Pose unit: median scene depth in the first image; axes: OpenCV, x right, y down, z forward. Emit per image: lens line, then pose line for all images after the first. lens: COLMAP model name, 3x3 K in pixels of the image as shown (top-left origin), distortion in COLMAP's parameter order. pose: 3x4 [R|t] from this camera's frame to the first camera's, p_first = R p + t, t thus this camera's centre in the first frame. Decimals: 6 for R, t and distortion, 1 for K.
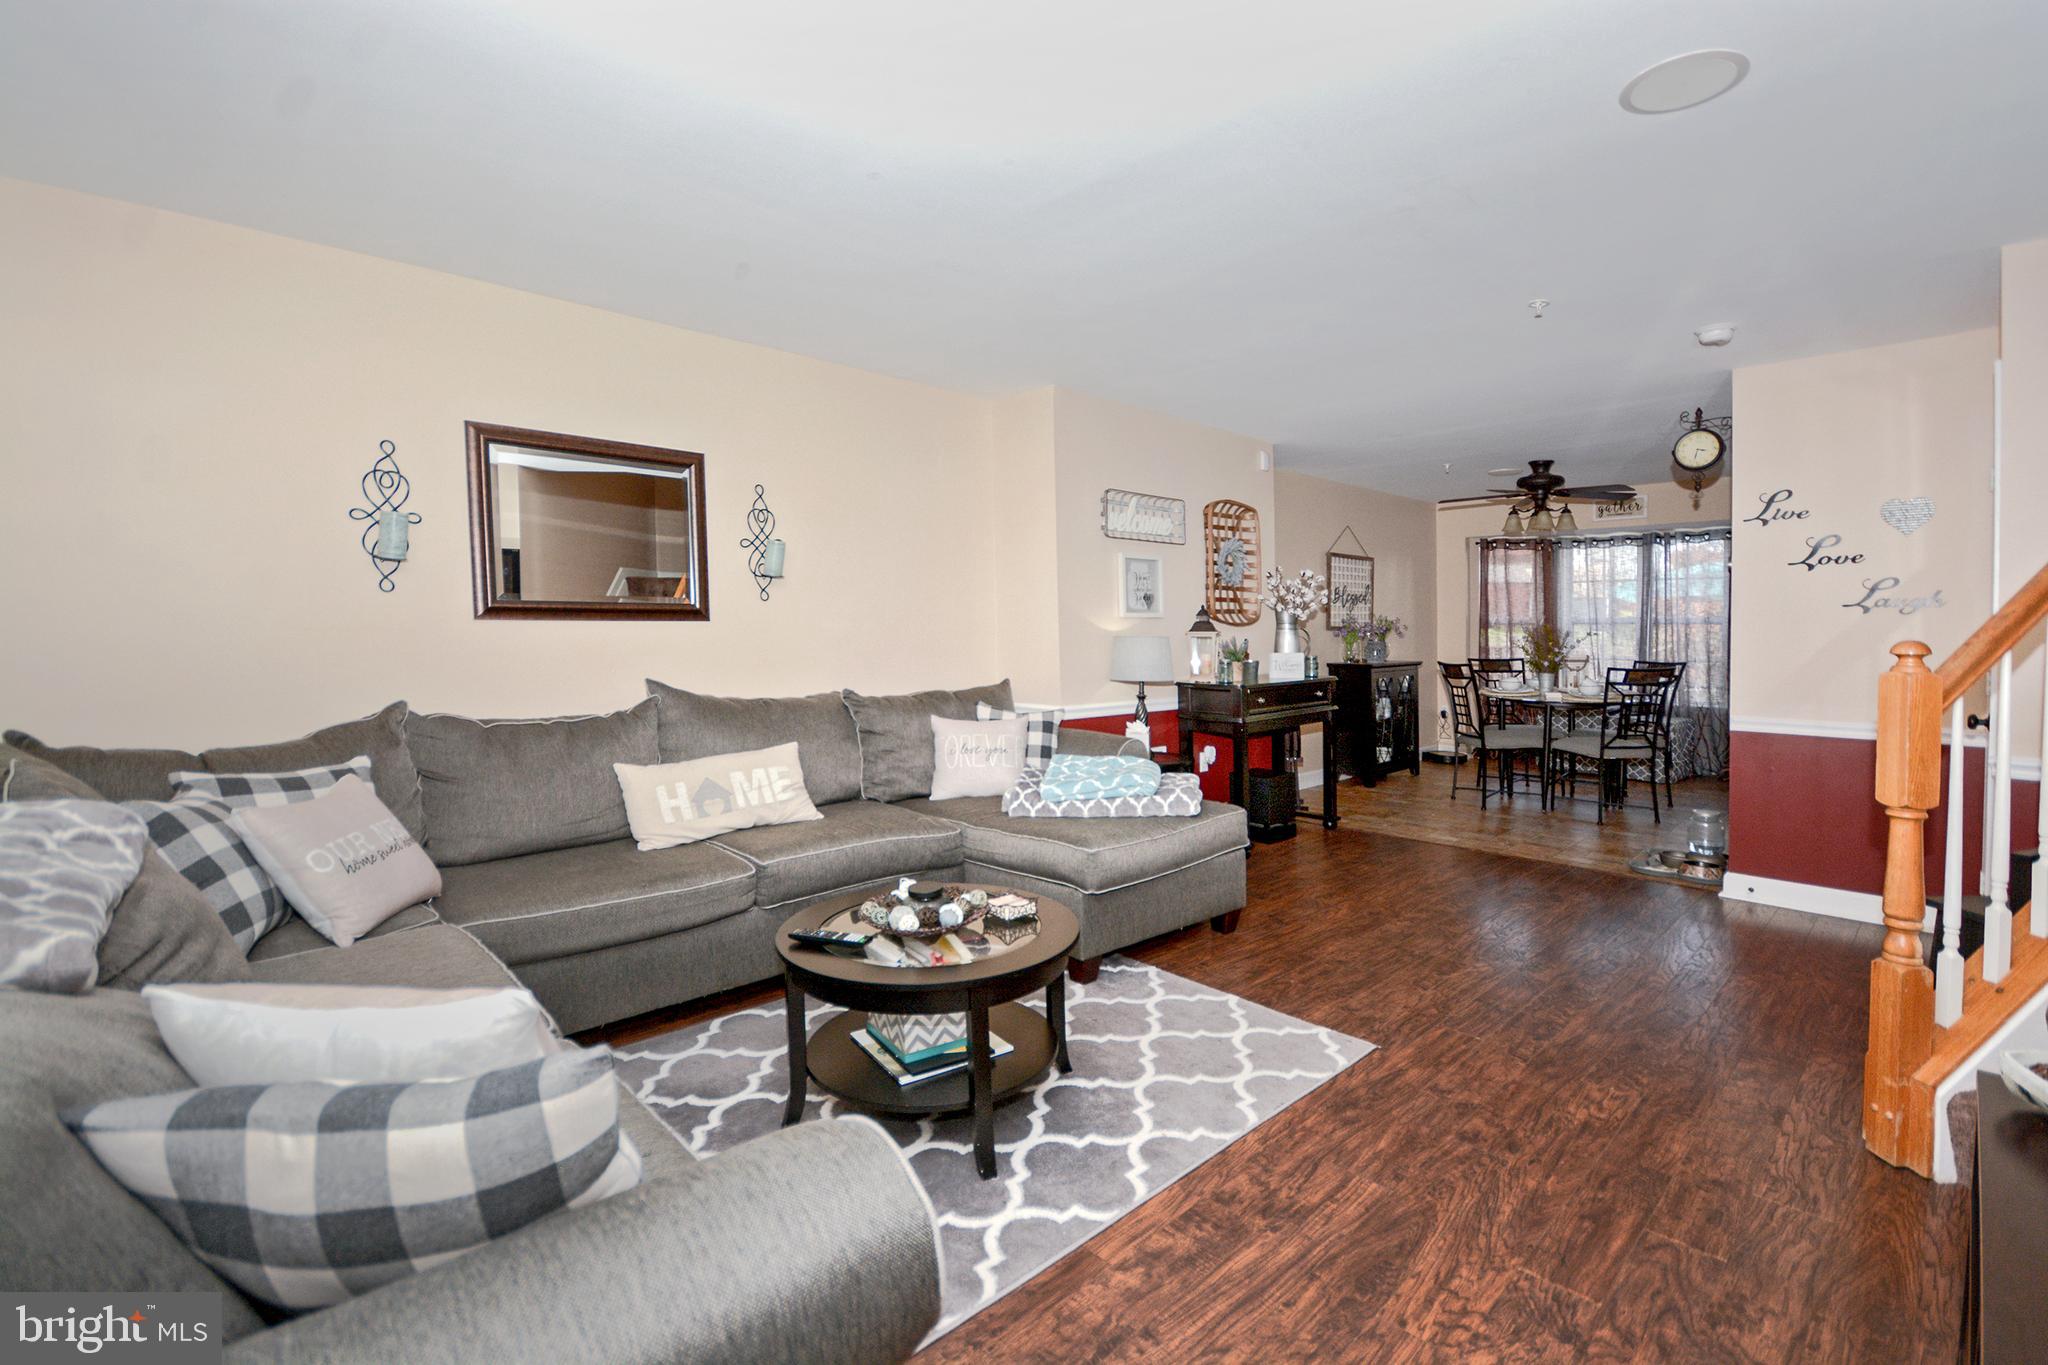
lens RADIAL K [[926.9, 0, 1024.9], [0, 926.9, 657.6], [0, 0, 1]] dist [-0.002496, -0.008679]
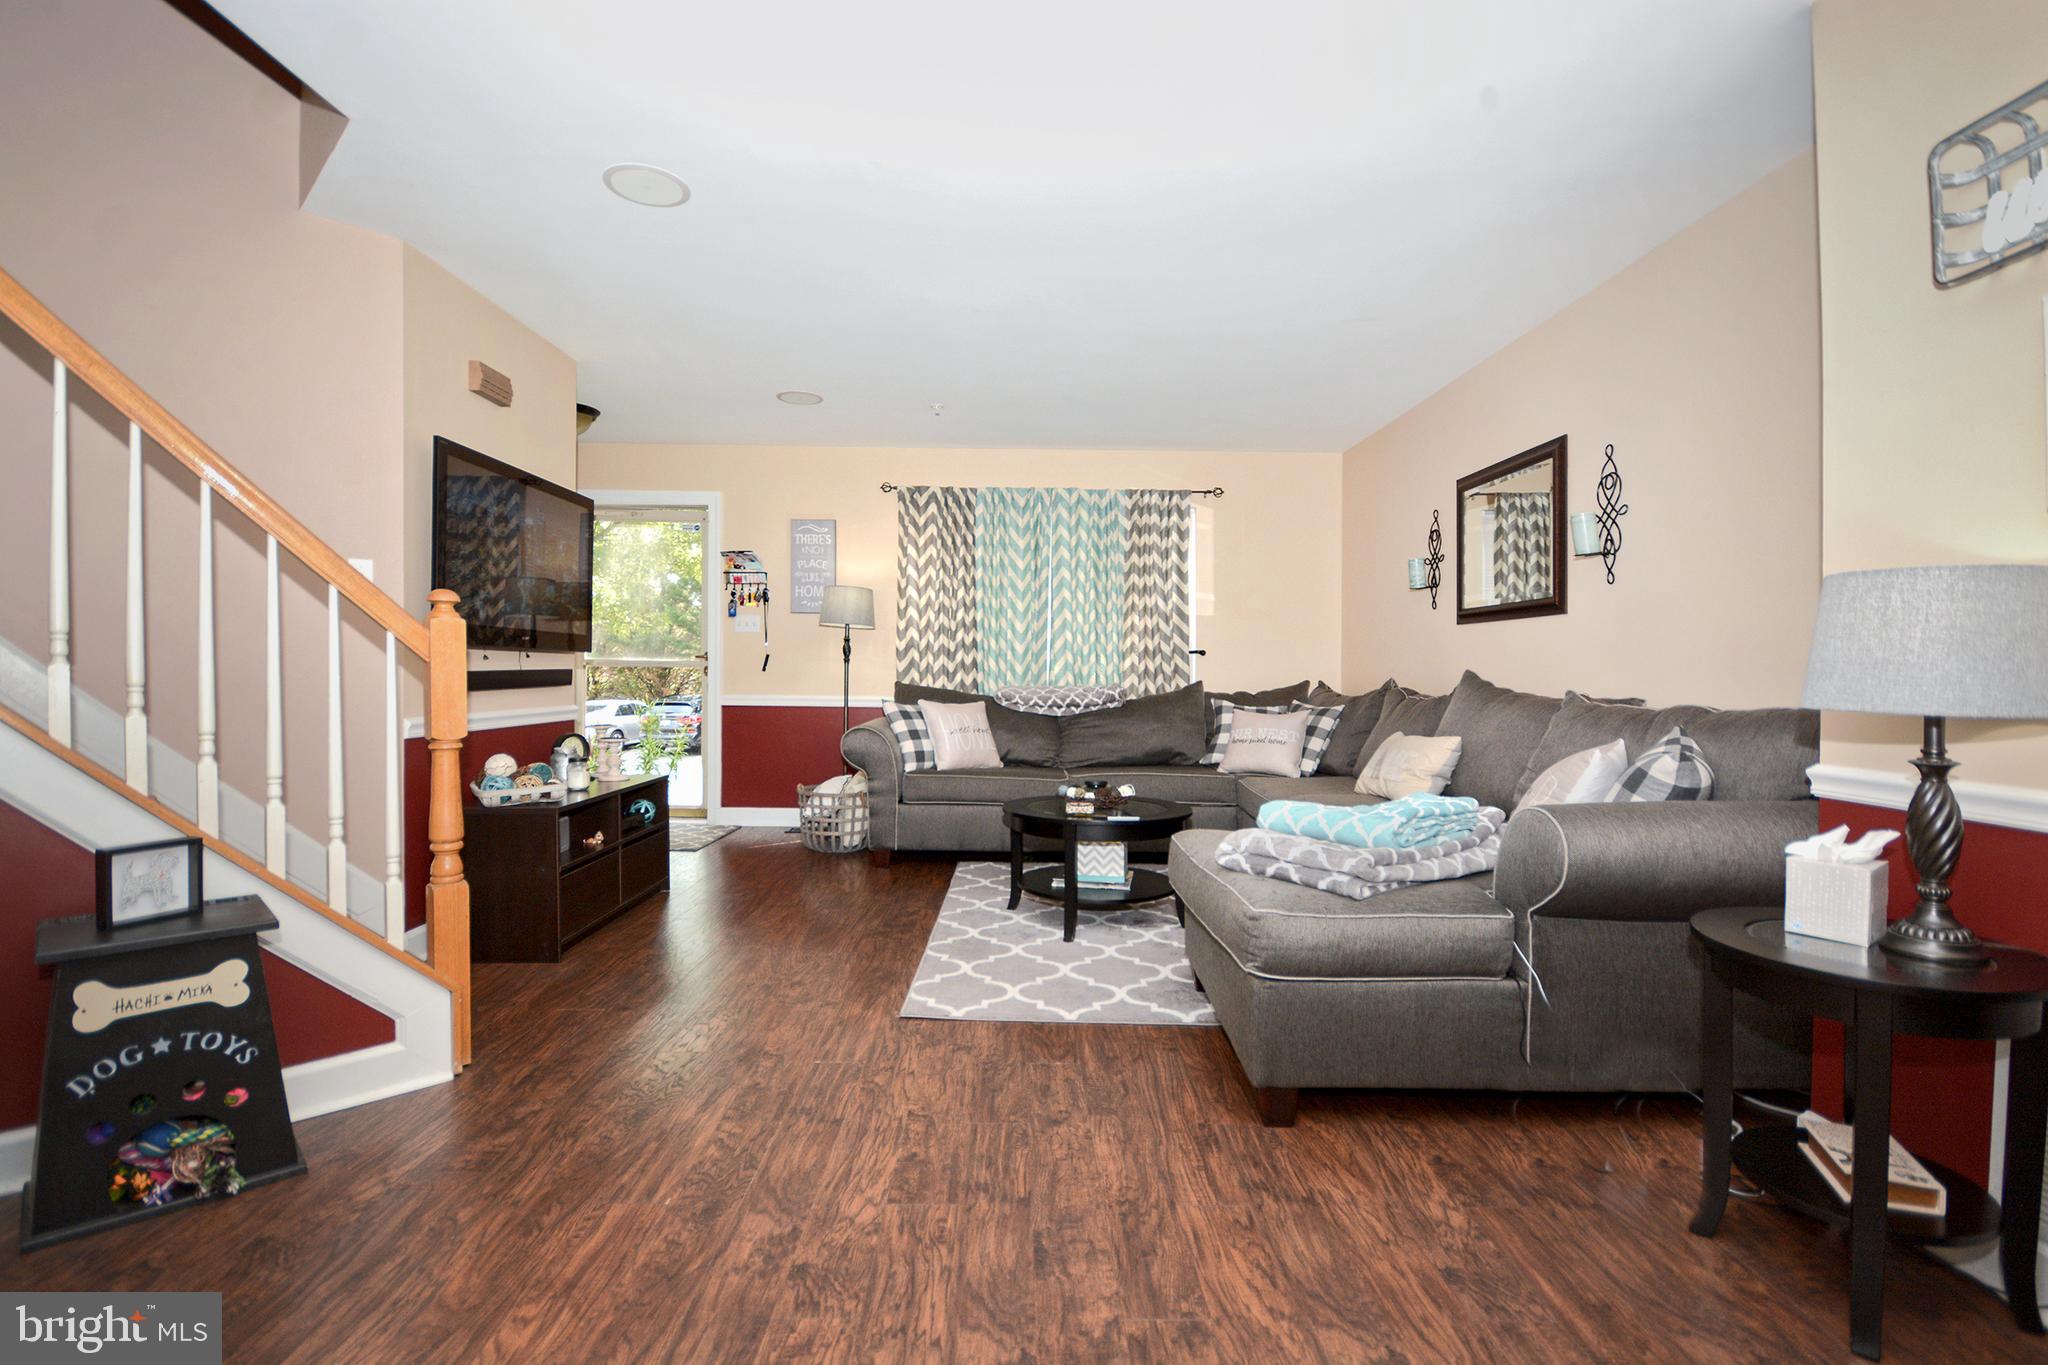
lens RADIAL K [[926.9, 0, 1024.9], [0, 926.9, 657.6], [0, 0, 1]] dist [-0.002496, -0.008679]
pose [[-0.689436, -0.001795, -0.724344, 0.763714], [-0.003400, 0.999994, 0.000759, 0.007904], [0.724339, 0.002986, -0.689438, 1.333315]]
